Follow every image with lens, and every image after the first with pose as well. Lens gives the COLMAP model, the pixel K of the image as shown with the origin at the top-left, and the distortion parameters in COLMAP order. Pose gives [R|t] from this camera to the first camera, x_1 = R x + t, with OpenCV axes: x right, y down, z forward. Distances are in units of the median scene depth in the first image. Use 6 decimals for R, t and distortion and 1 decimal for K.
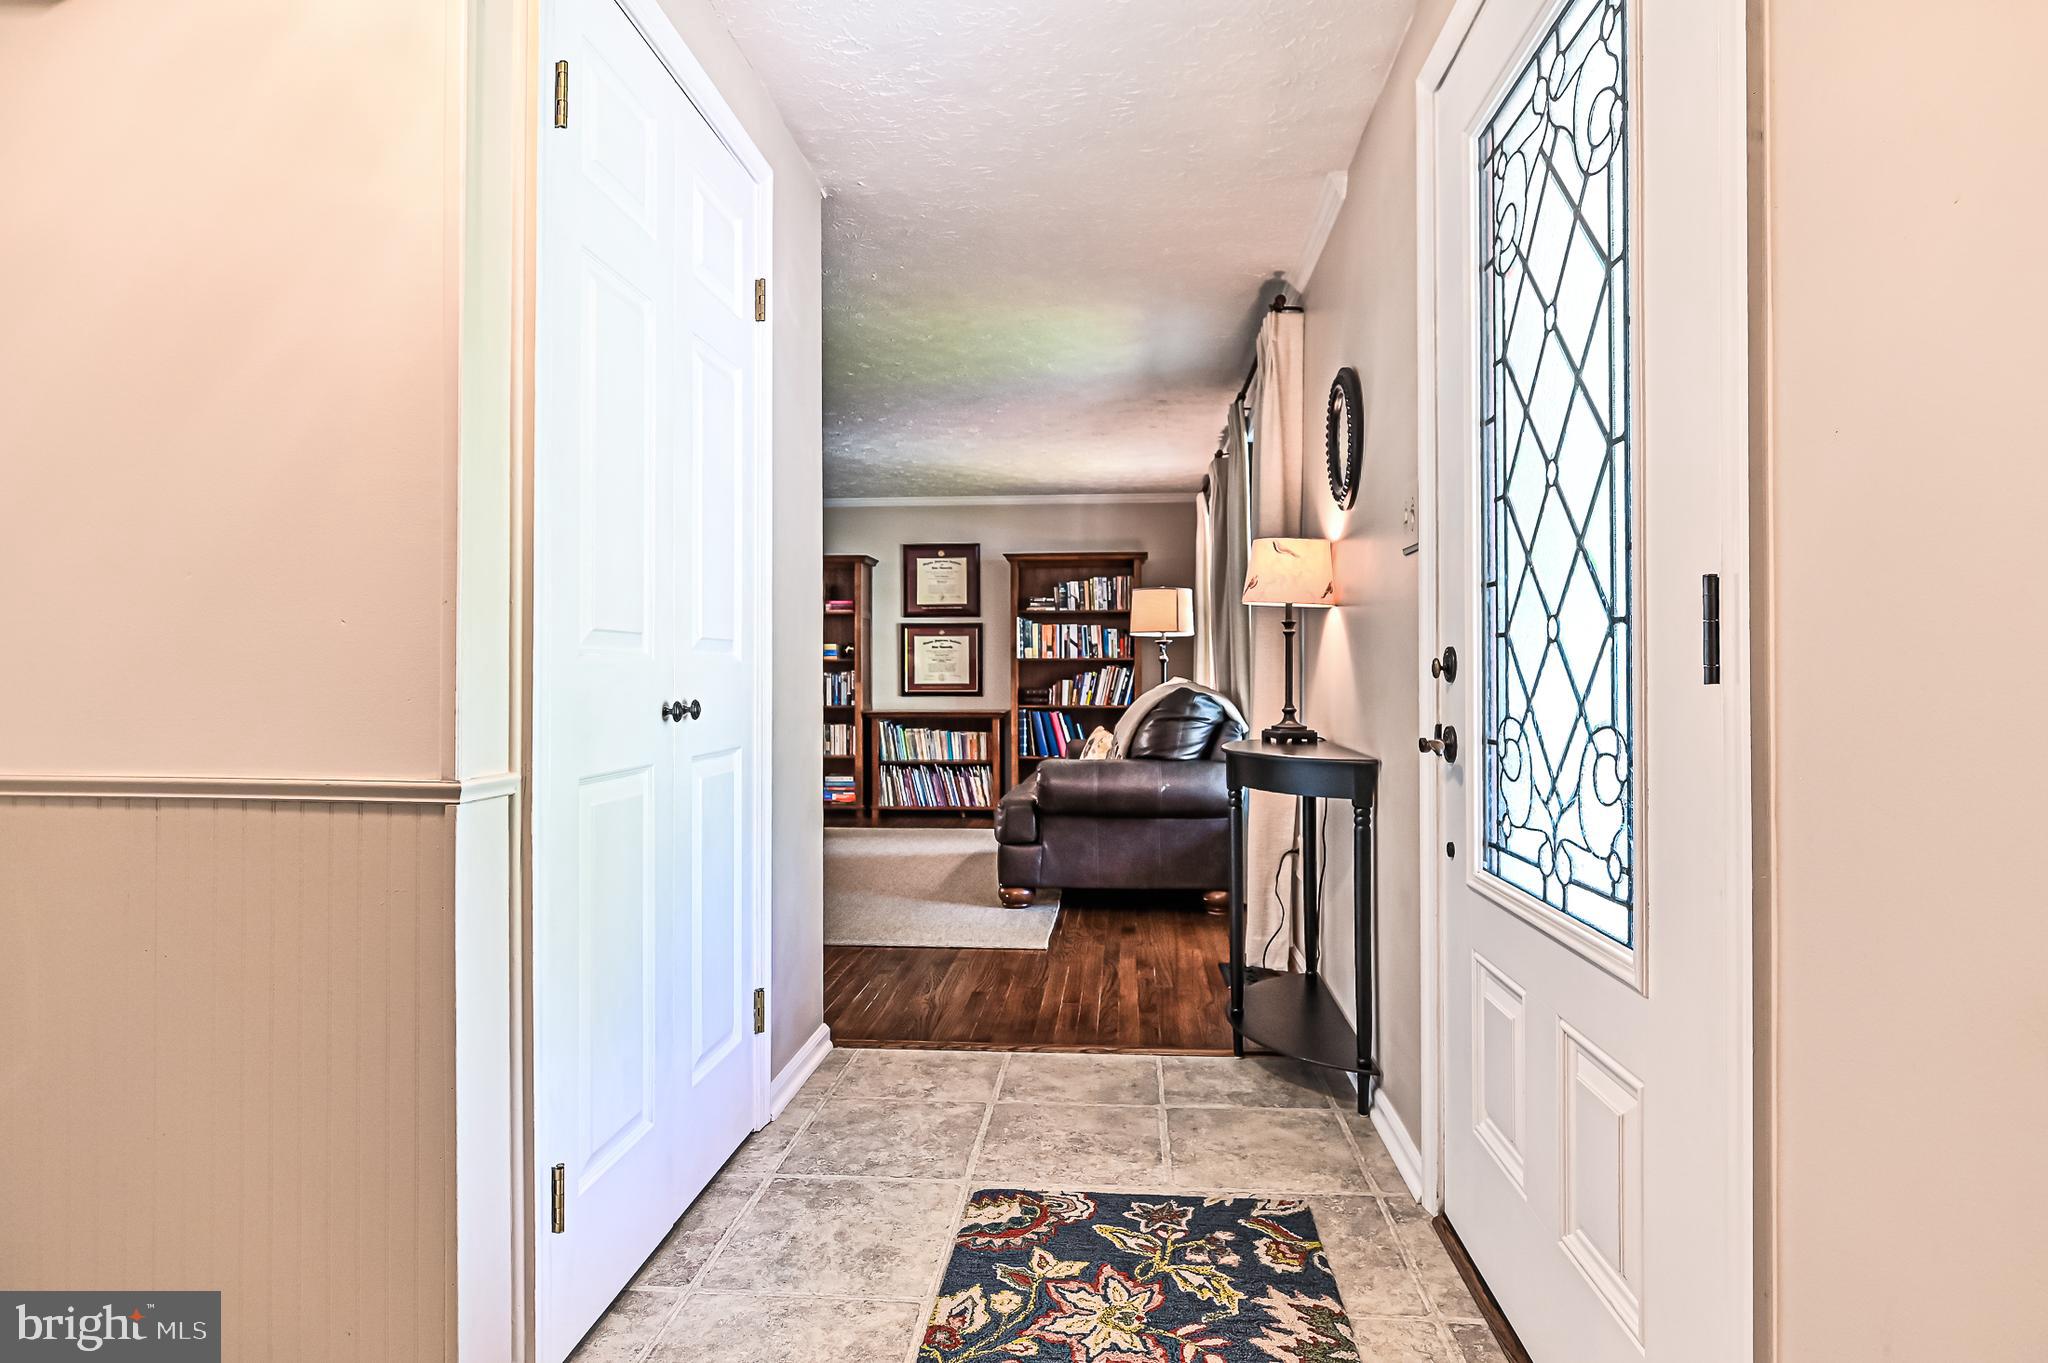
lens RADIAL K [[1070.0, 0, 1024.3], [0, 1070.0, 676.8], [0, 0, 1]] dist [-0.006787, 0.000574]
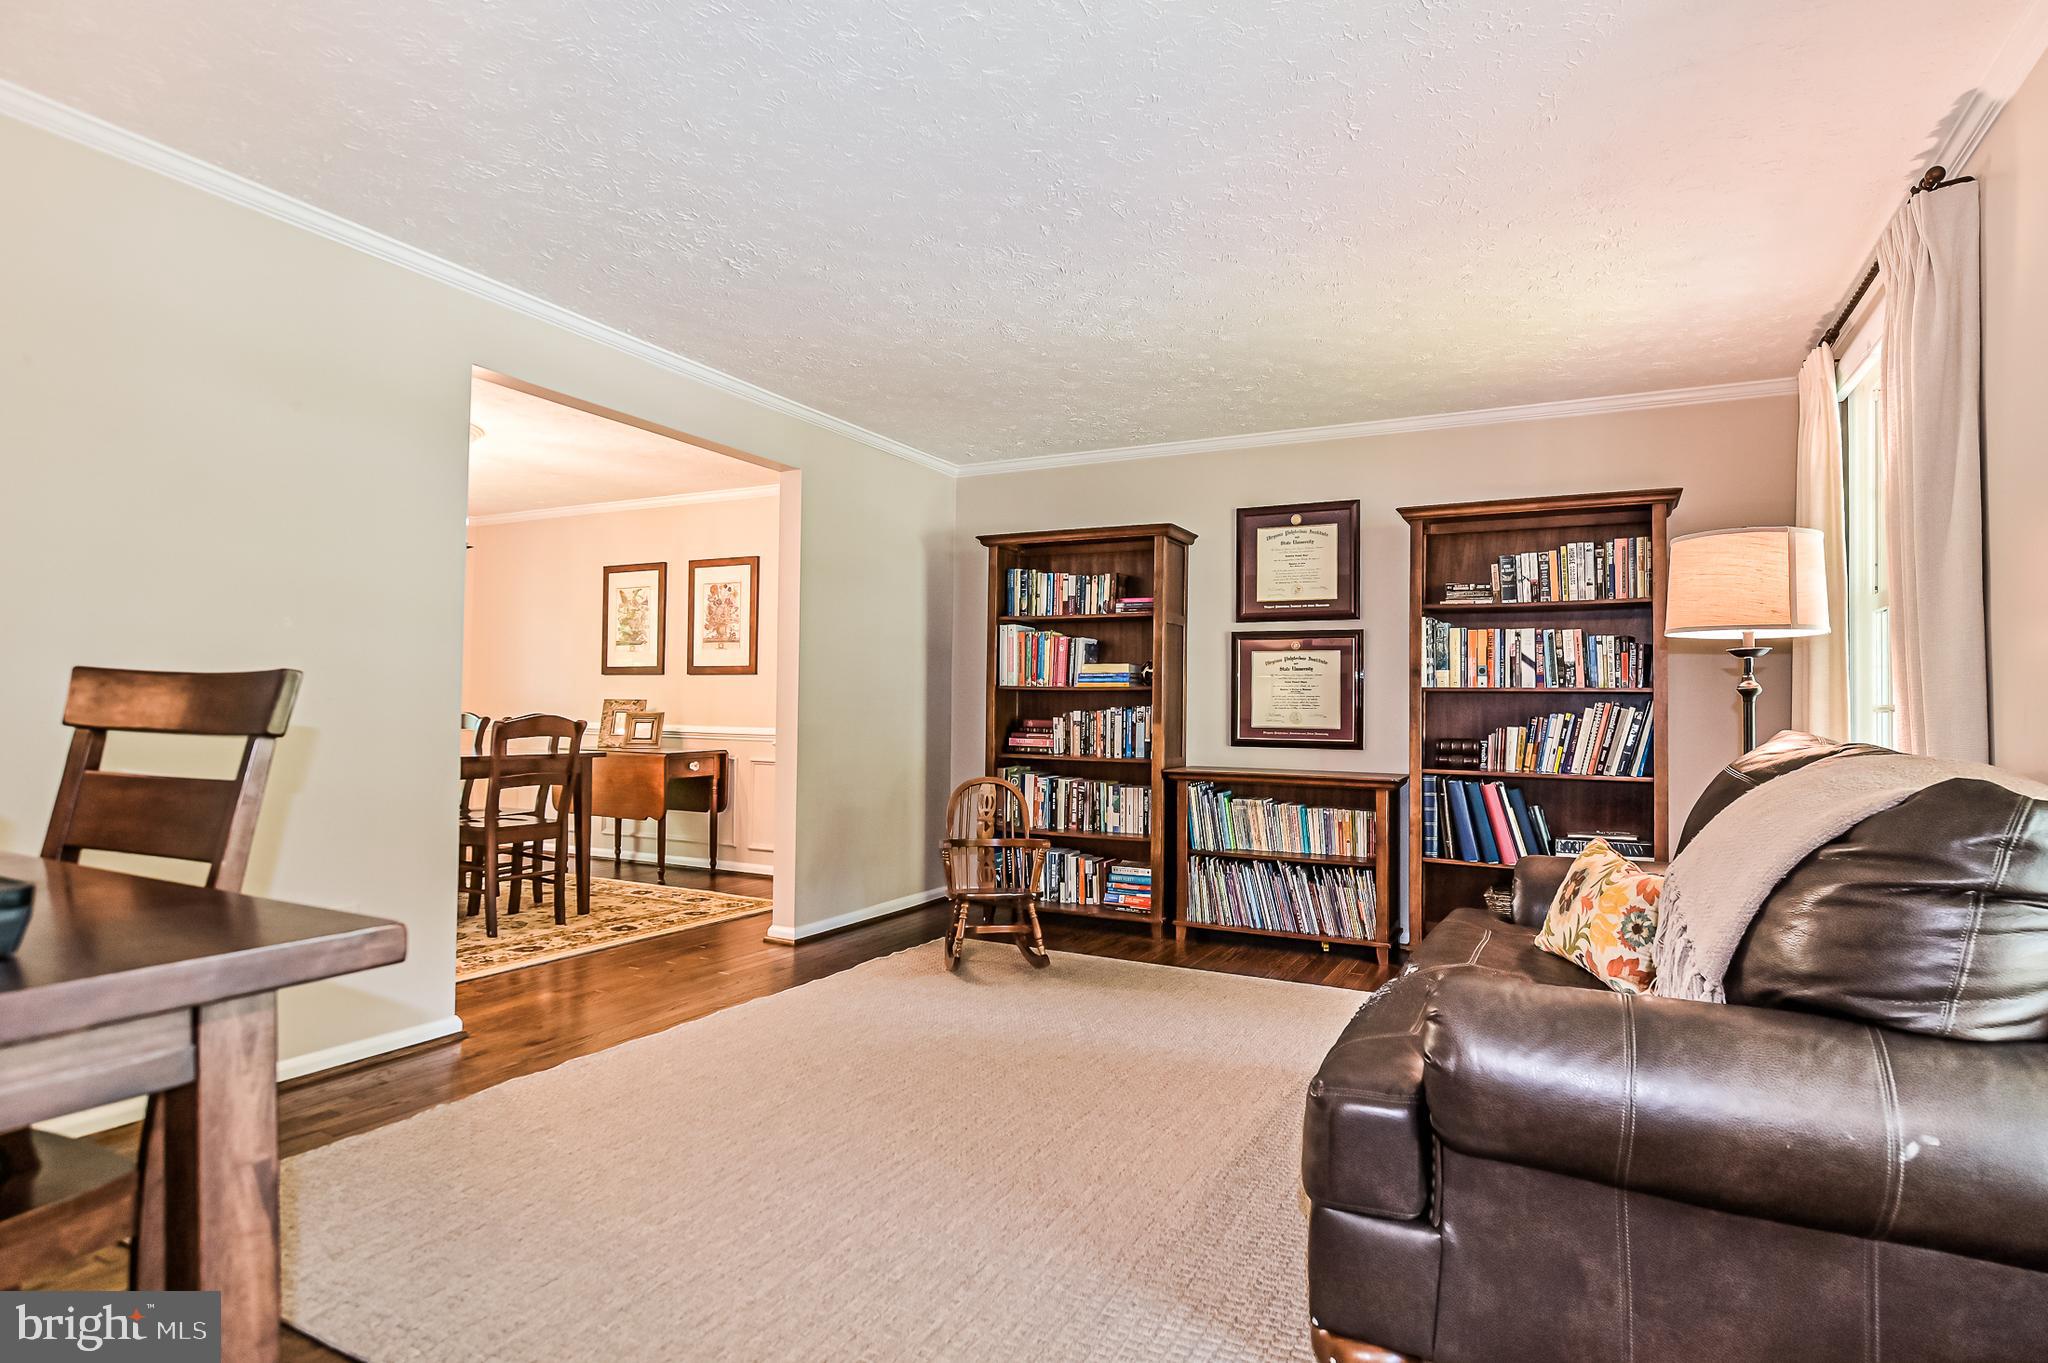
lens RADIAL K [[1070.0, 0, 1040.1], [0, 1070.0, 673.6], [0, 0, 1]] dist [-0.006787, 0.000574]
pose [[0.930220, 0.003460, -0.366987, 0.013408], [-0.015919, 0.999395, -0.030929, -0.003462], [0.366658, 0.034613, 0.929712, 0.379711]]
